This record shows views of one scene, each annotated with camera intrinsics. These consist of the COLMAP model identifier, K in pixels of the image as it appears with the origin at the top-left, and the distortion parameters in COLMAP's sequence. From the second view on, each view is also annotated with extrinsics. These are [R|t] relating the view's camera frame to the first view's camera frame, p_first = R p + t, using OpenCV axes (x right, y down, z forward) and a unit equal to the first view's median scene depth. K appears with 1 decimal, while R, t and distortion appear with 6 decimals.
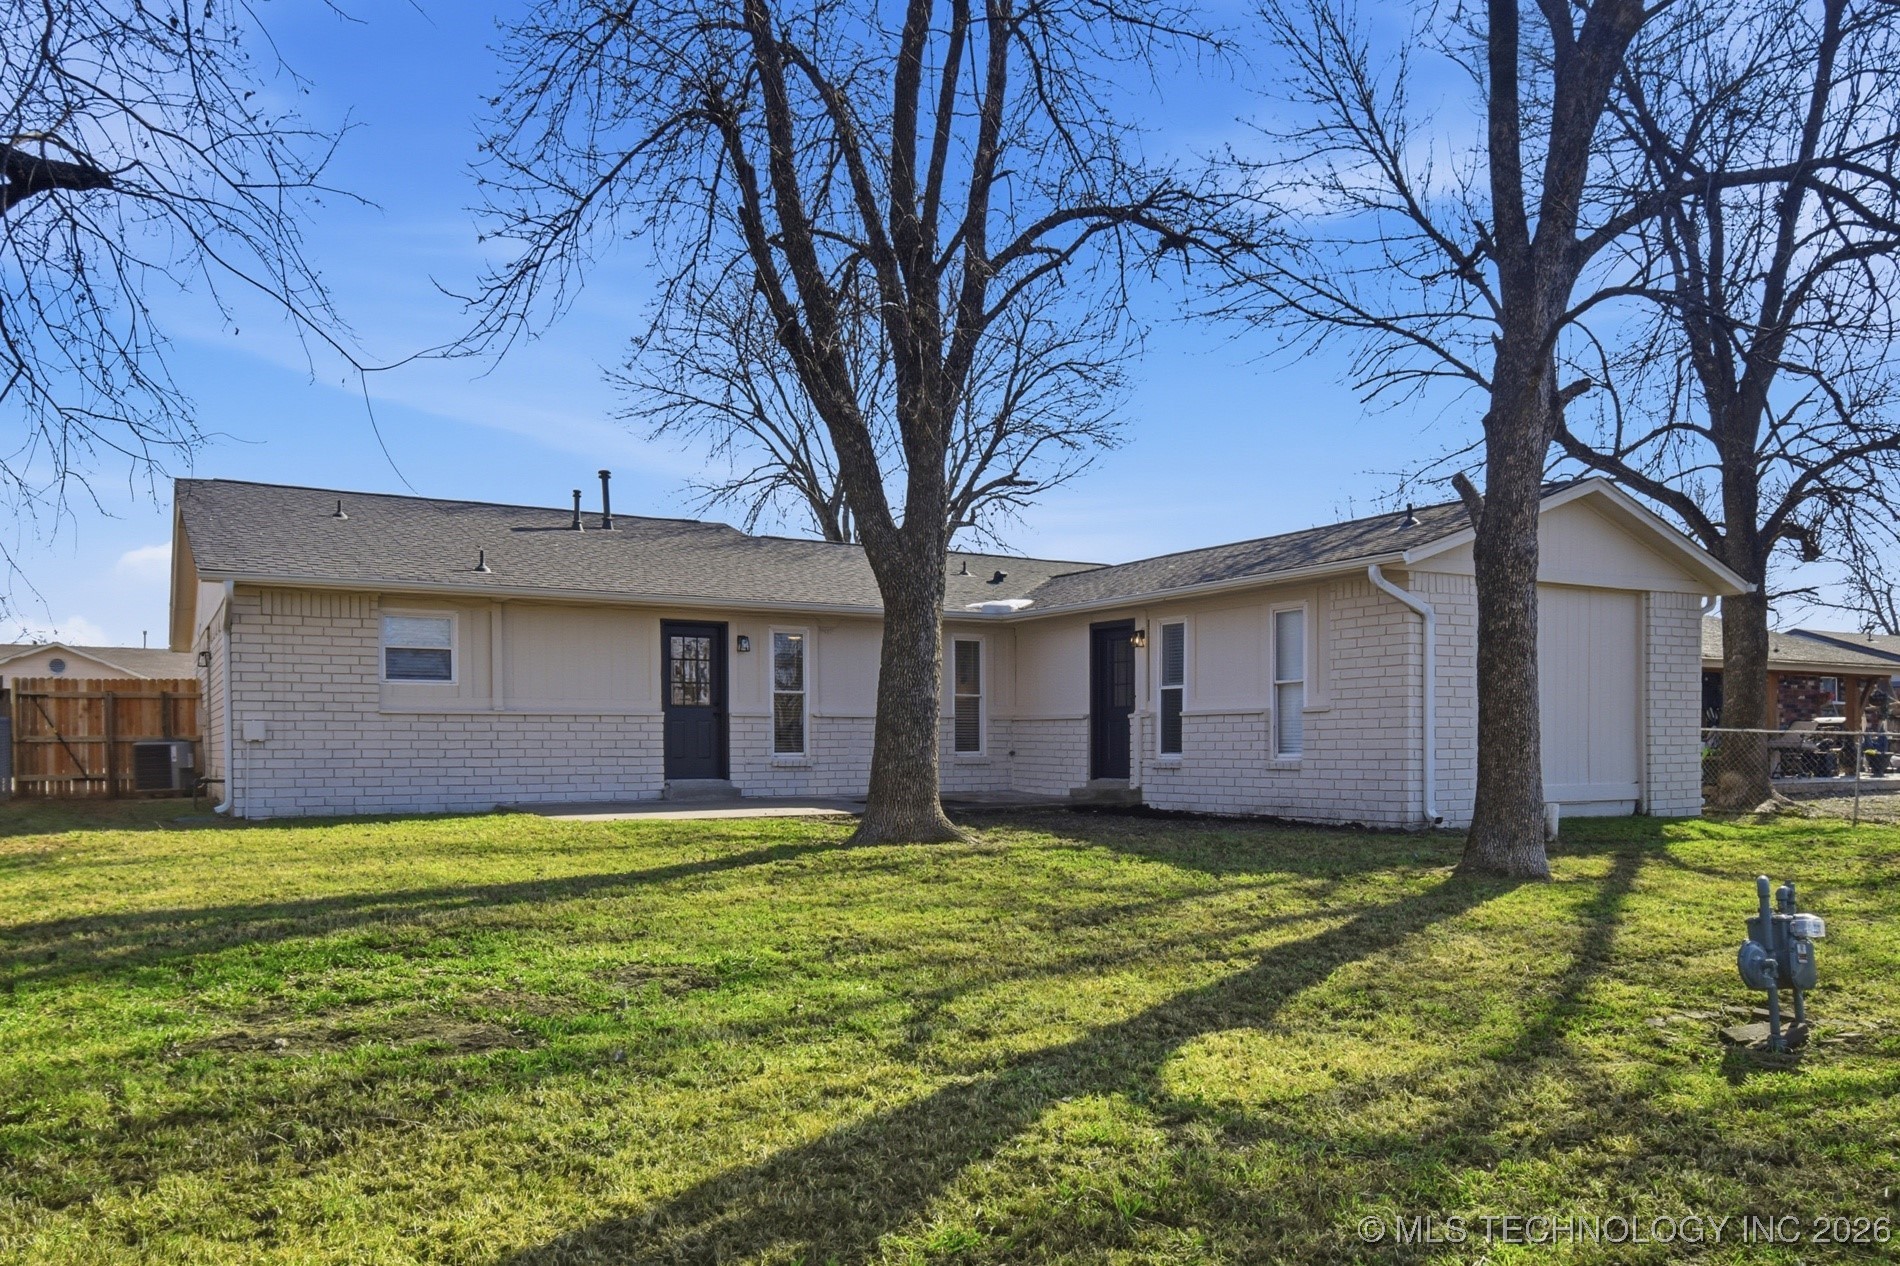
lens RADIAL K [[1309.1, 0, 953.7], [0, 1309.1, 748.6], [0, 0, 1]] dist [0.003803, 0.000613]
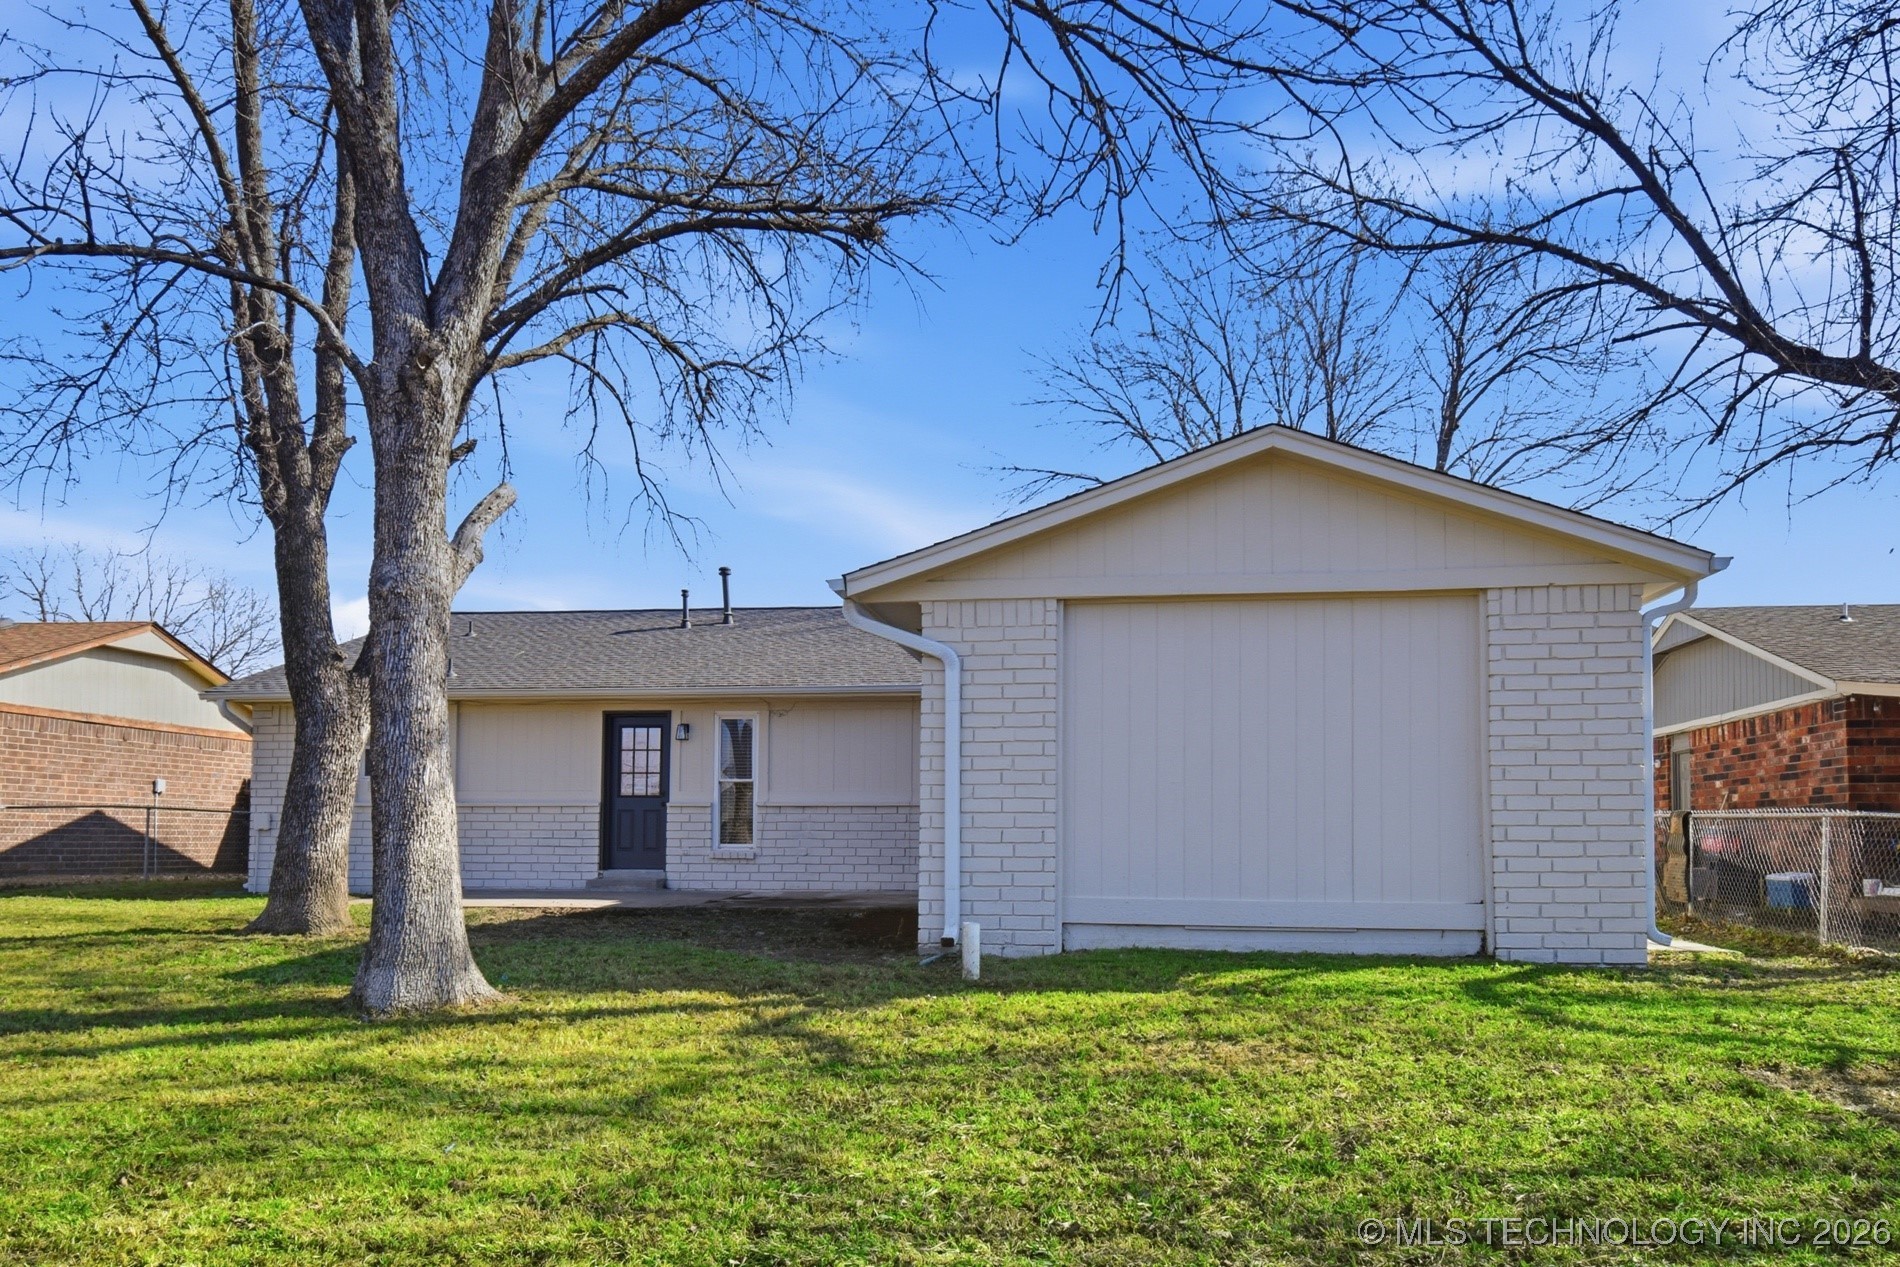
lens RADIAL K [[1407.2, 0, 949.4], [0, 1407.2, 773.0], [0, 0, 1]] dist [-0.034376, -0.000764]
pose [[0.791176, -0.022992, -0.611156, 0.639353], [-0.009195, 0.998733, -0.049477, 0.000565], [0.611519, 0.044764, 0.789962, 0.296127]]
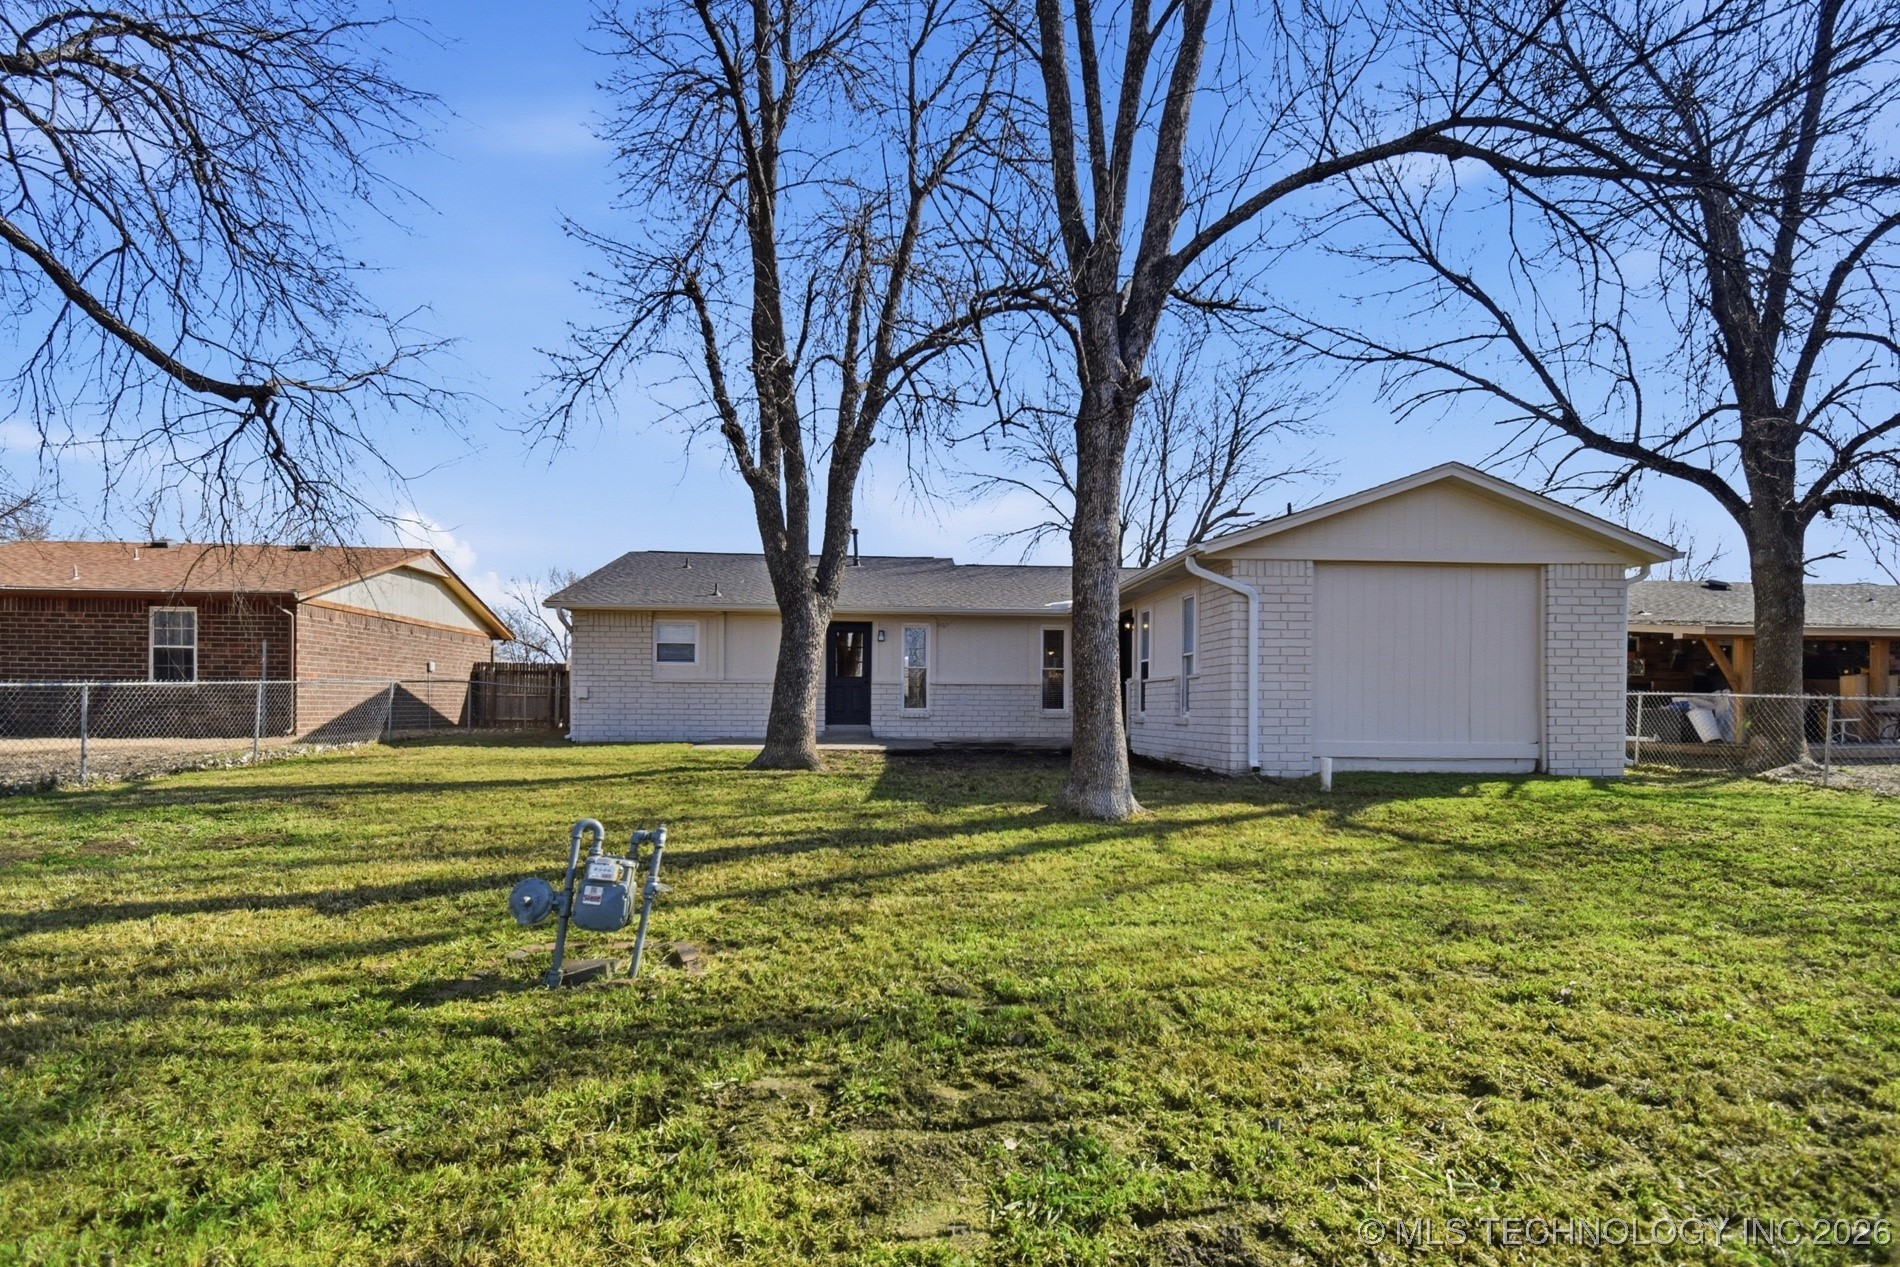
lens RADIAL K [[864.9, 0, 954.0], [0, 864.9, 693.1], [0, 0, 1]] dist [-0.022381, -0.000174]
pose [[0.899562, 0.001817, -0.436790, 0.351041], [-0.010242, 0.999804, -0.016934, 0.002054], [0.436674, 0.019707, 0.899404, 0.143754]]
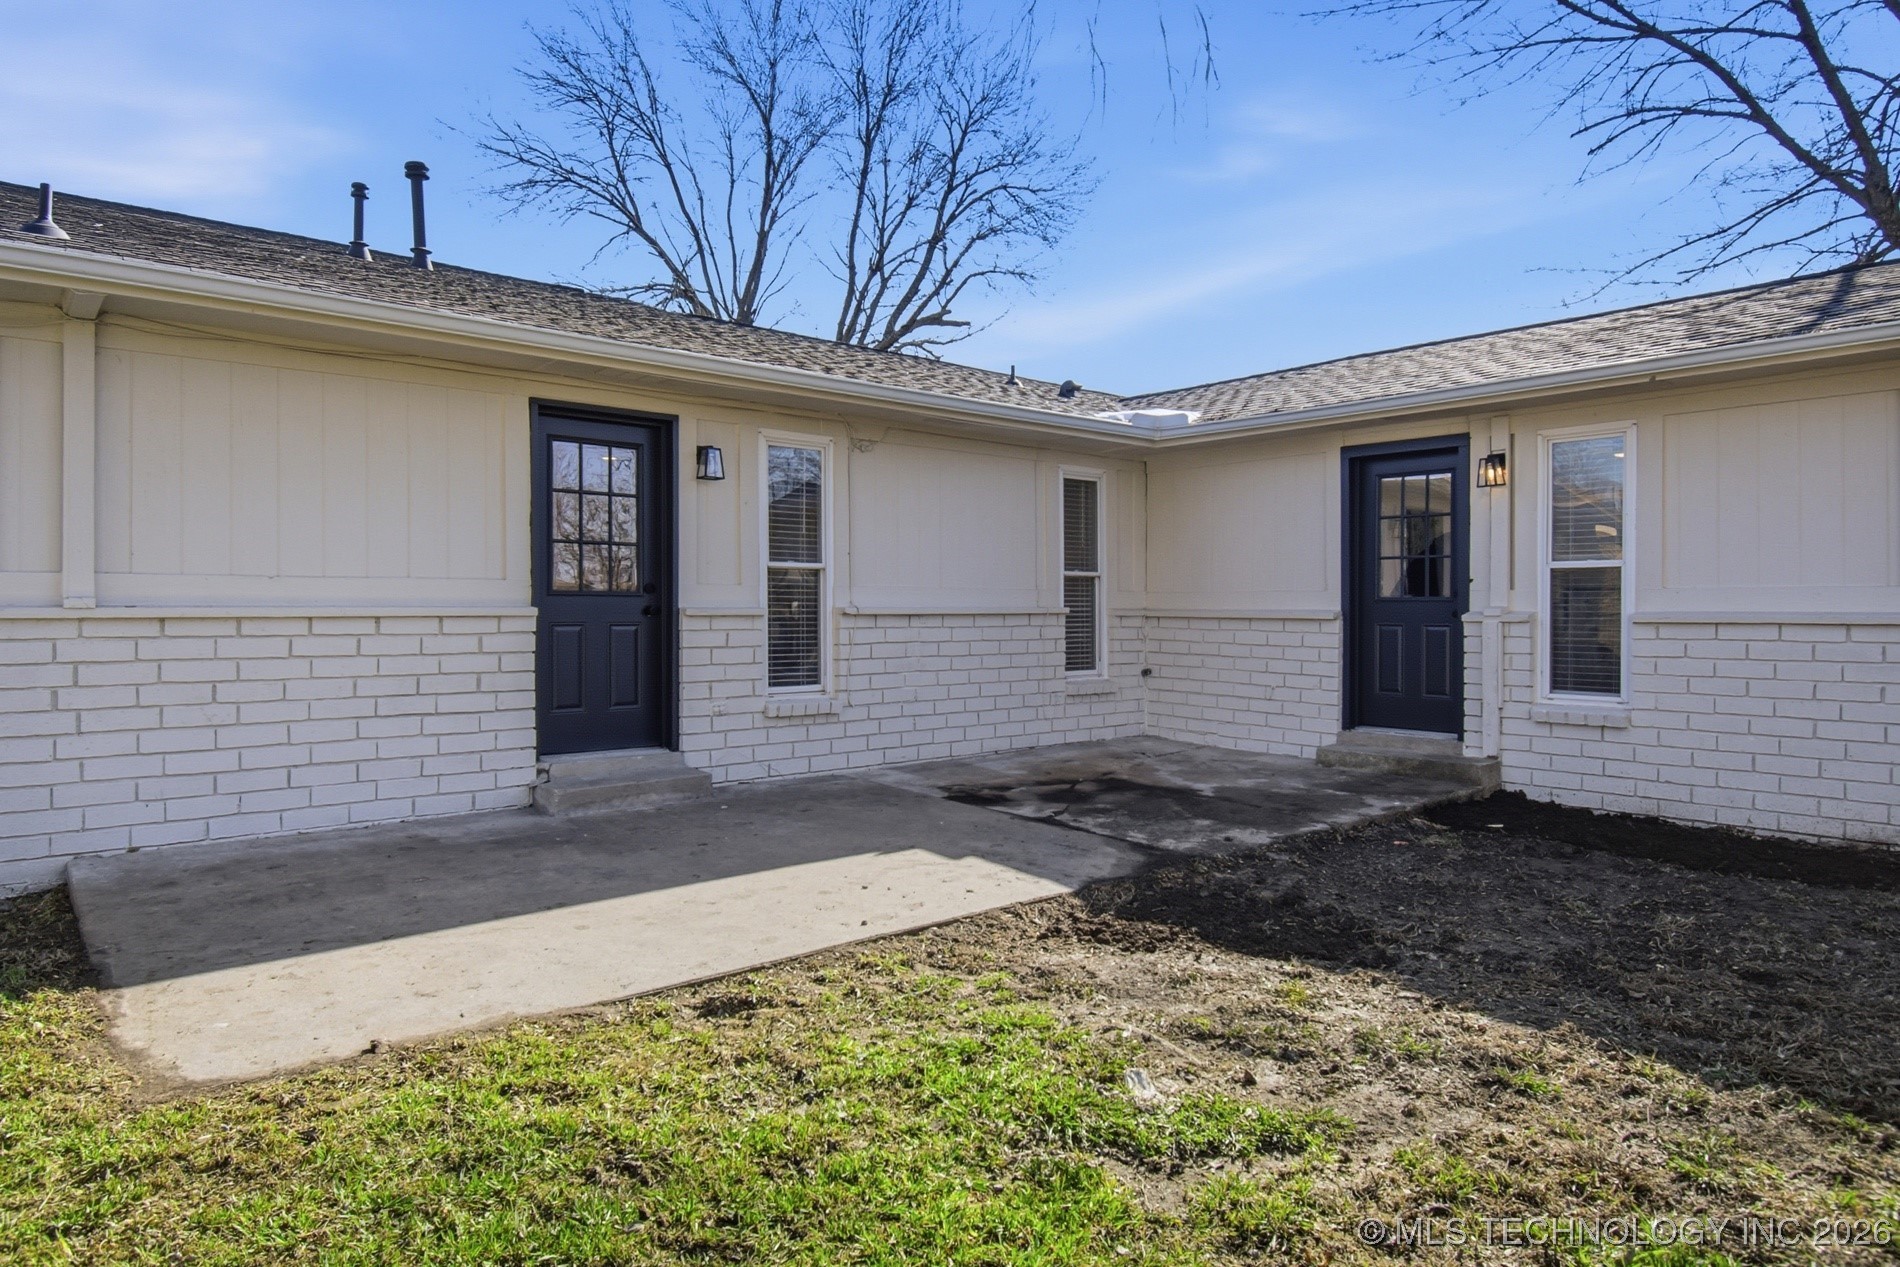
lens RADIAL K [[1080.5, 0, 934.2], [0, 1080.5, 596.4], [0, 0, 1]] dist [-0.002633, -0.001366]
pose [[0.987094, 0.006585, 0.160005, -0.143156], [-0.004495, 0.999900, -0.013423, -0.026570], [-0.160077, 0.012530, 0.987025, 0.601820]]
